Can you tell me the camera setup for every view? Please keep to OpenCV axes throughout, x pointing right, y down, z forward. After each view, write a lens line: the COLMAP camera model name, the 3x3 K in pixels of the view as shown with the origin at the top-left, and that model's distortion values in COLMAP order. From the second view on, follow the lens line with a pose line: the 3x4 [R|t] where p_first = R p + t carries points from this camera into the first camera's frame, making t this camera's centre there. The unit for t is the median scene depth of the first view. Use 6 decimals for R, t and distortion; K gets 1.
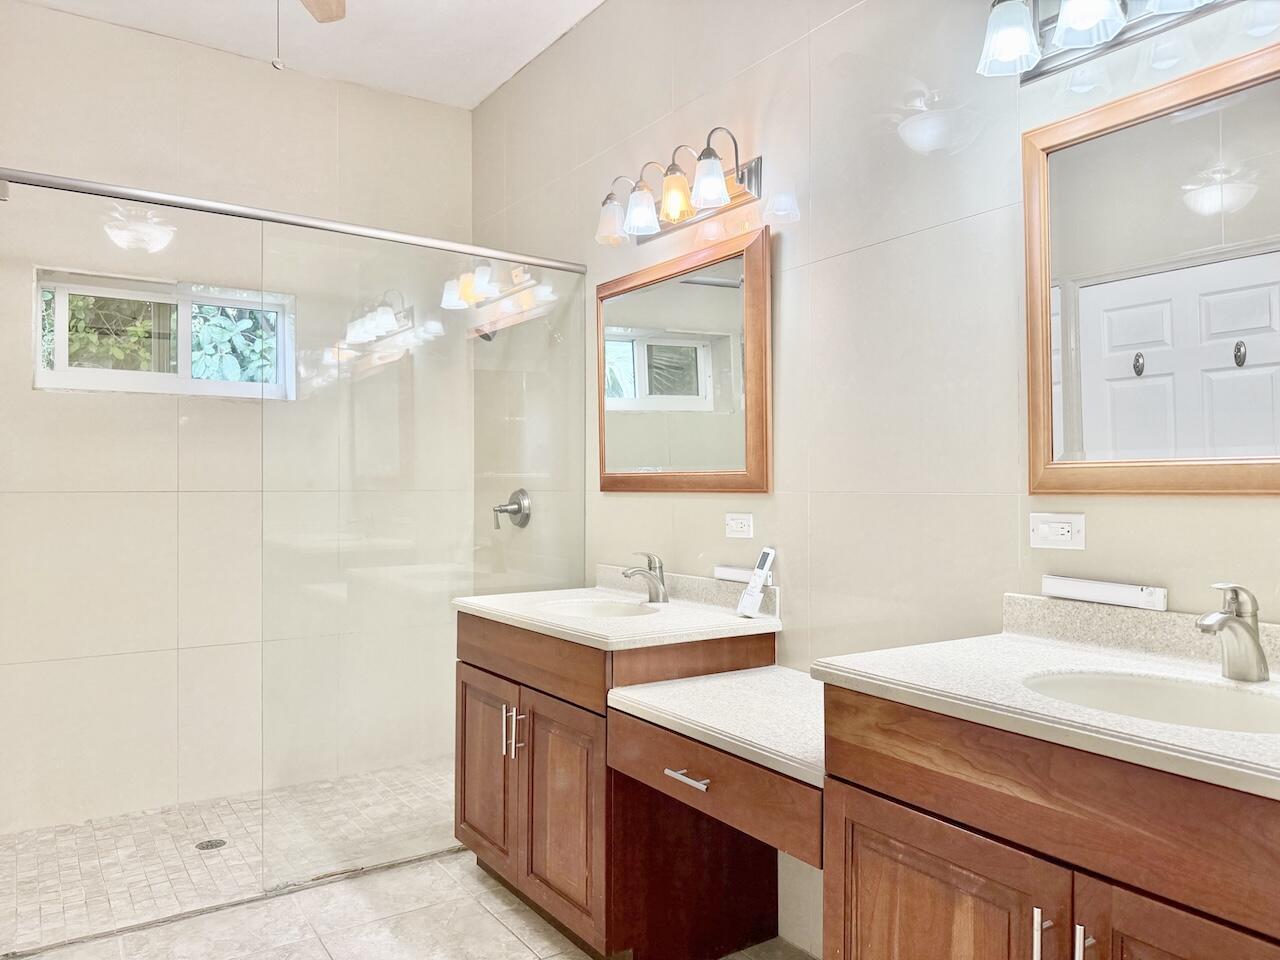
lens RADIAL K [[894.3, 0, 640.0], [0, 894.3, 480.0], [0, 0, 1]] dist [0.079674, -0.120130]
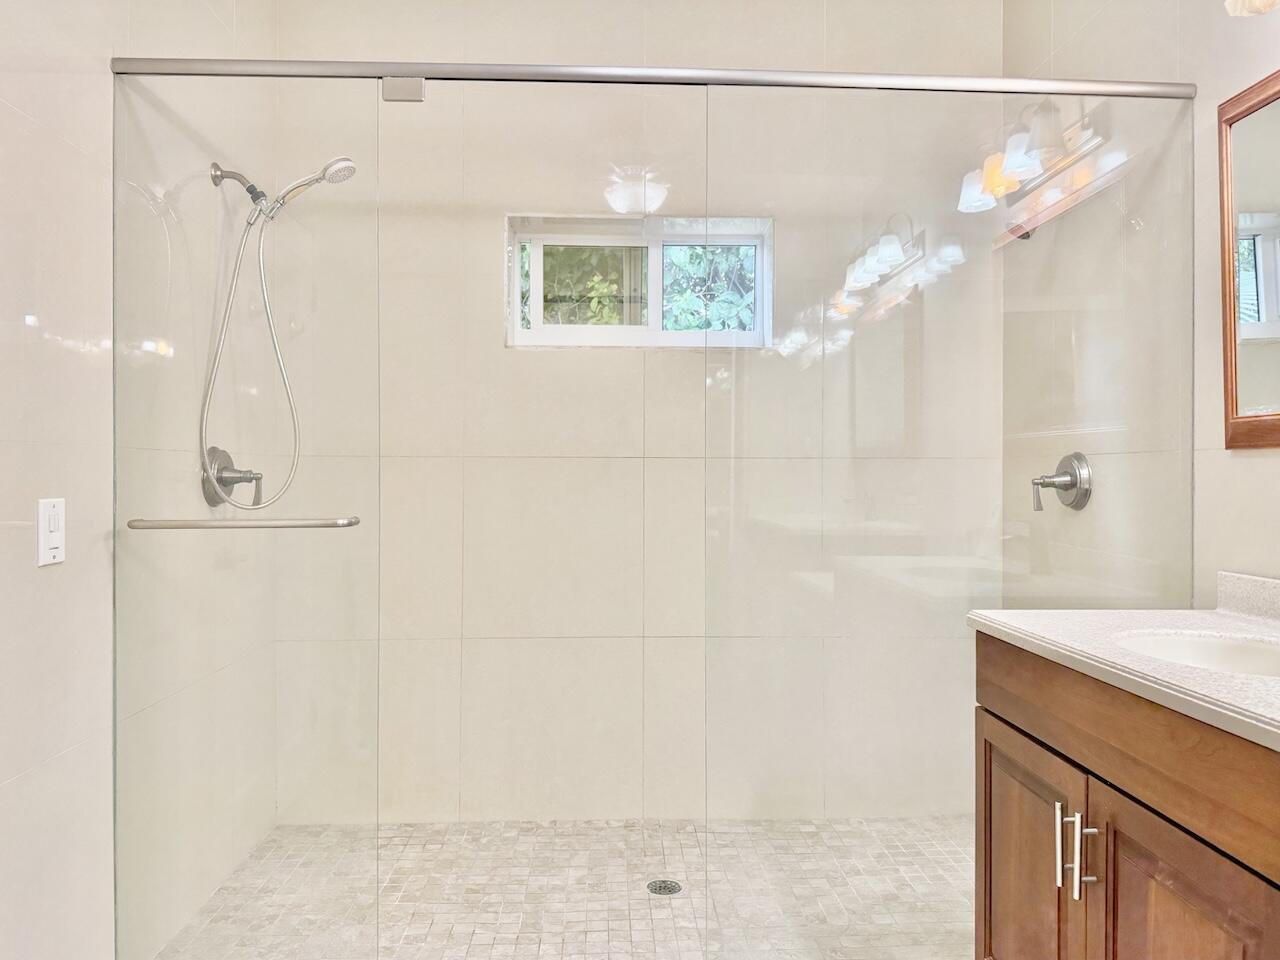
lens RADIAL K [[932.1, 0, 638.9], [0, 932.1, 465.5], [0, 0, 1]] dist [0.042303, -0.060334]
pose [[0.849377, -0.001292, -0.527786, -0.048193], [0.001028, 0.999999, -0.000793, 0.024799], [0.527786, 0.000130, 0.849377, 0.270770]]
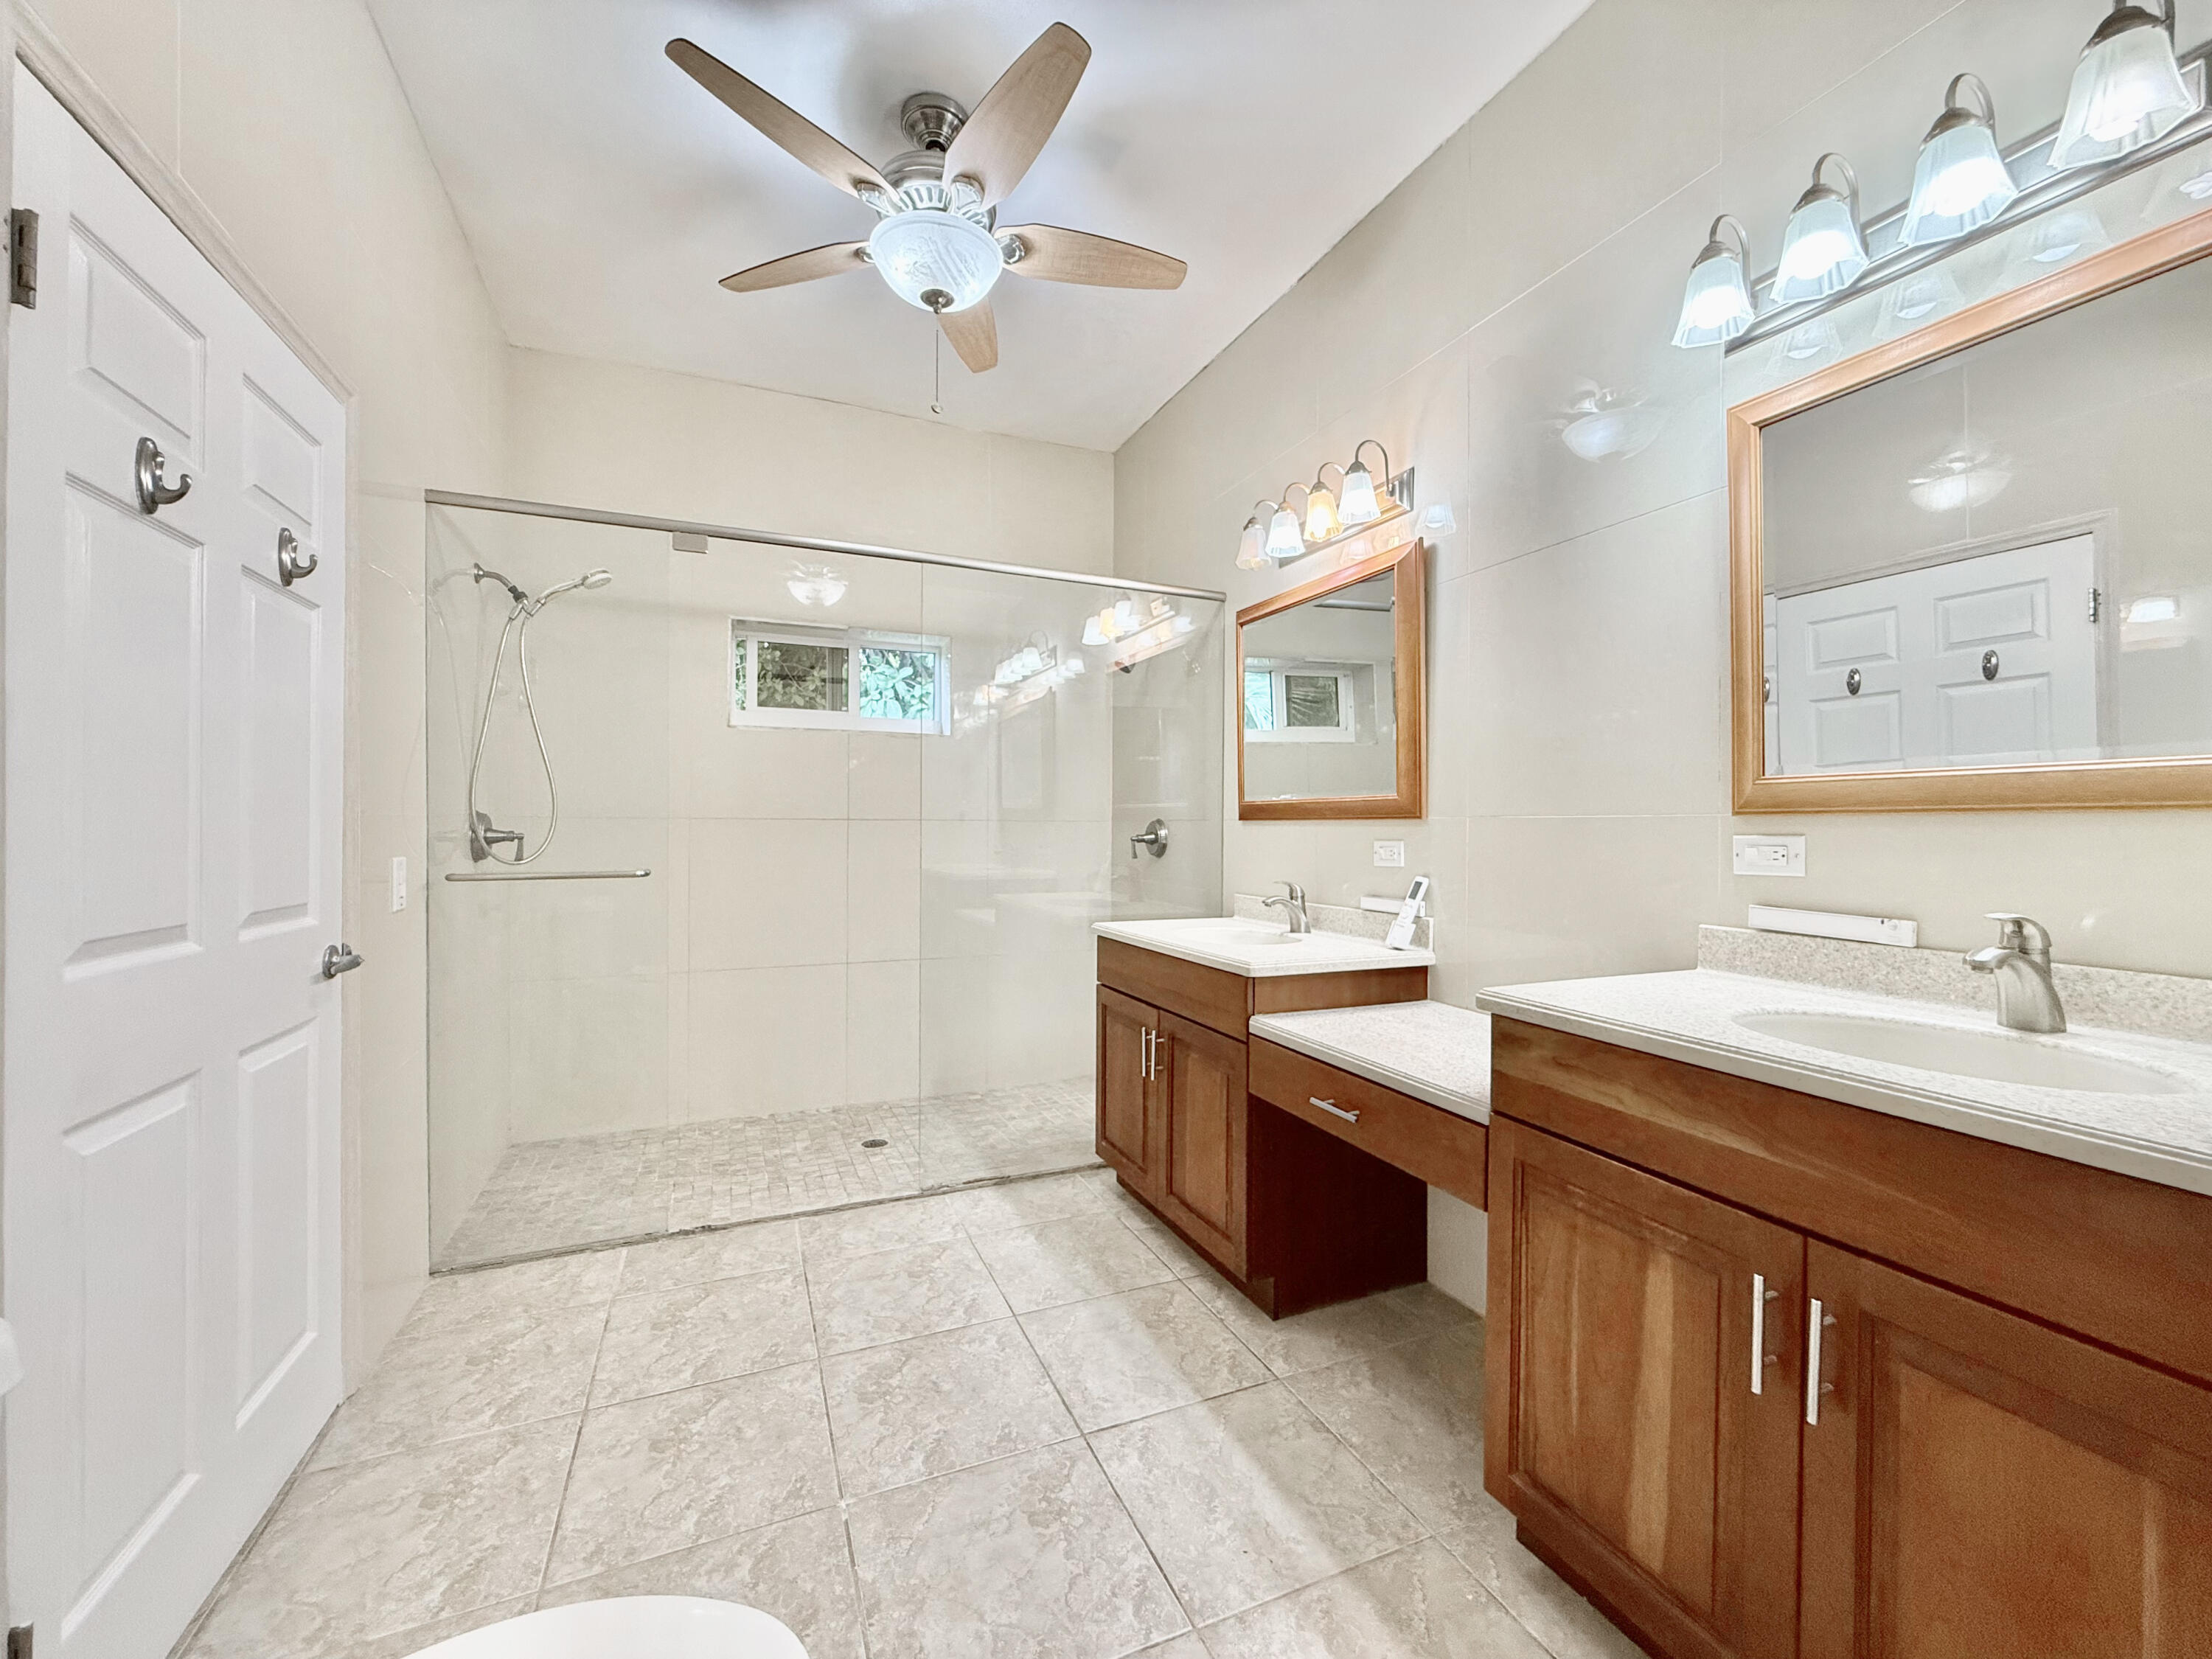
lens RADIAL K [[880.3, 0, 1101.3], [0, 880.3, 825.4], [0, 0, 1]] dist [0.001570, -0.003772]
pose [[0.981532, 0.006007, -0.191205, -0.008184], [-0.004864, 0.999967, 0.006451, 0.013337], [0.191238, -0.005402, 0.981529, 0.017679]]
